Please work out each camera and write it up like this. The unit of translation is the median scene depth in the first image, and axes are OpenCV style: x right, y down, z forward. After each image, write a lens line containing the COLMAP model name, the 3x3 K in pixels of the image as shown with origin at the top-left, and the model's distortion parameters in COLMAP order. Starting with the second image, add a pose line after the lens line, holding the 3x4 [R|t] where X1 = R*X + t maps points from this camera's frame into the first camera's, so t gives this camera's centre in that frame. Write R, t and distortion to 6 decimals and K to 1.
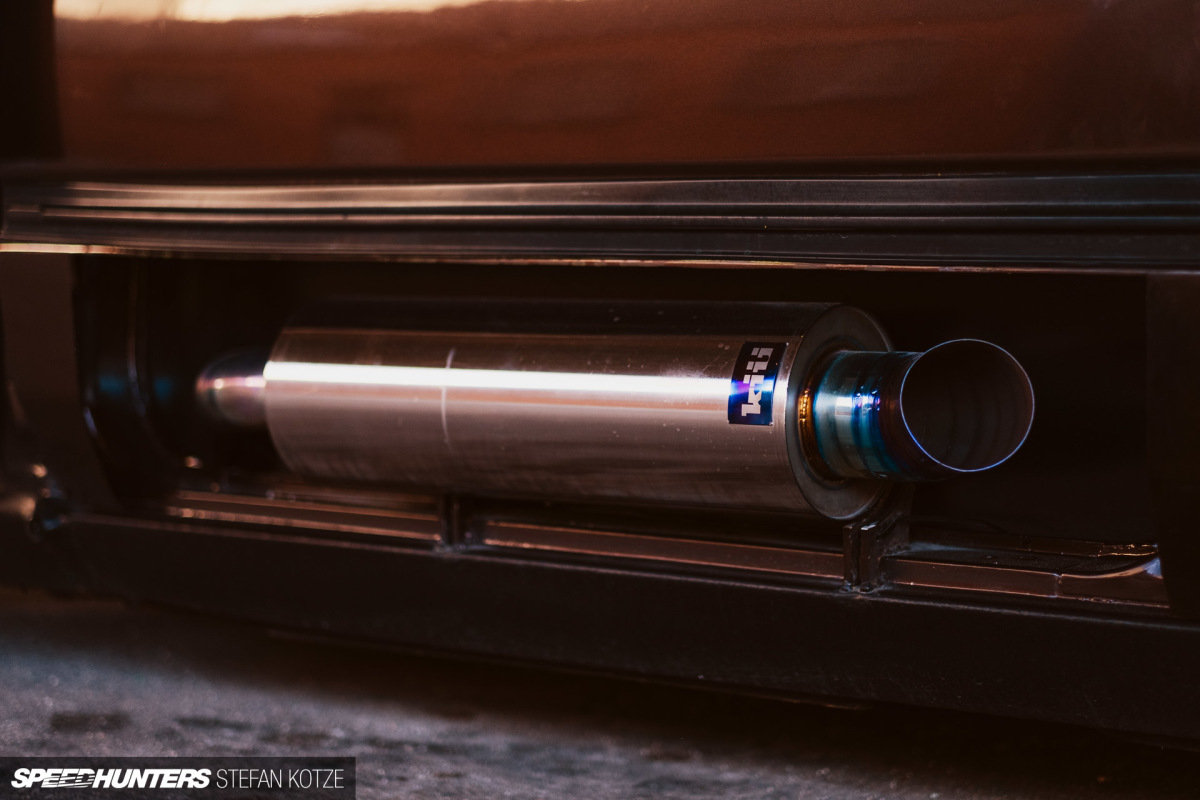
lens RADIAL K [[2926.7, 0, 598.5], [0, 2926.7, 397.8], [0, 0, 1]] dist [0.032060, 0.000000]
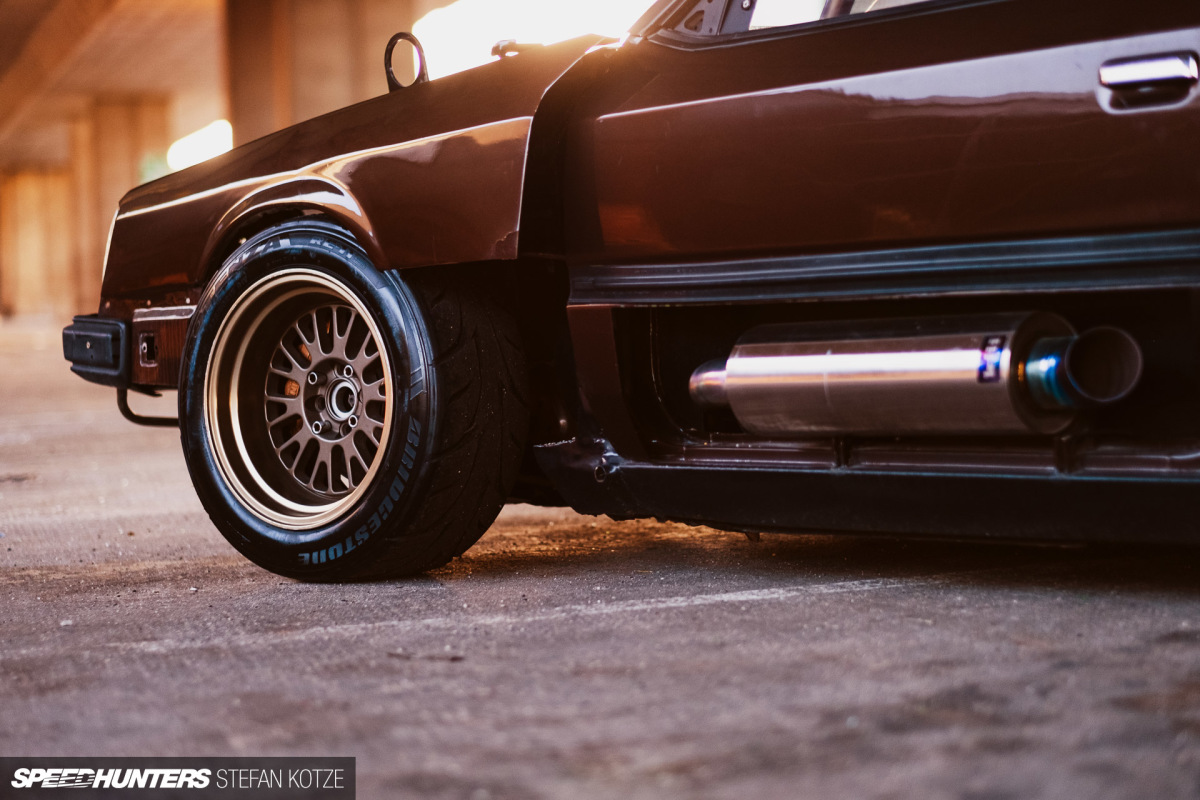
lens RADIAL K [[2926.7, 0, 600.3], [0, 2926.7, 399.9], [0, 0, 1]] dist [0.032060, 0.000000]
pose [[0.982024, -0.053965, -0.180877, 0.132375], [0.052029, 0.998526, -0.015433, 0.033101], [0.181443, 0.005744, 0.983385, -0.755469]]
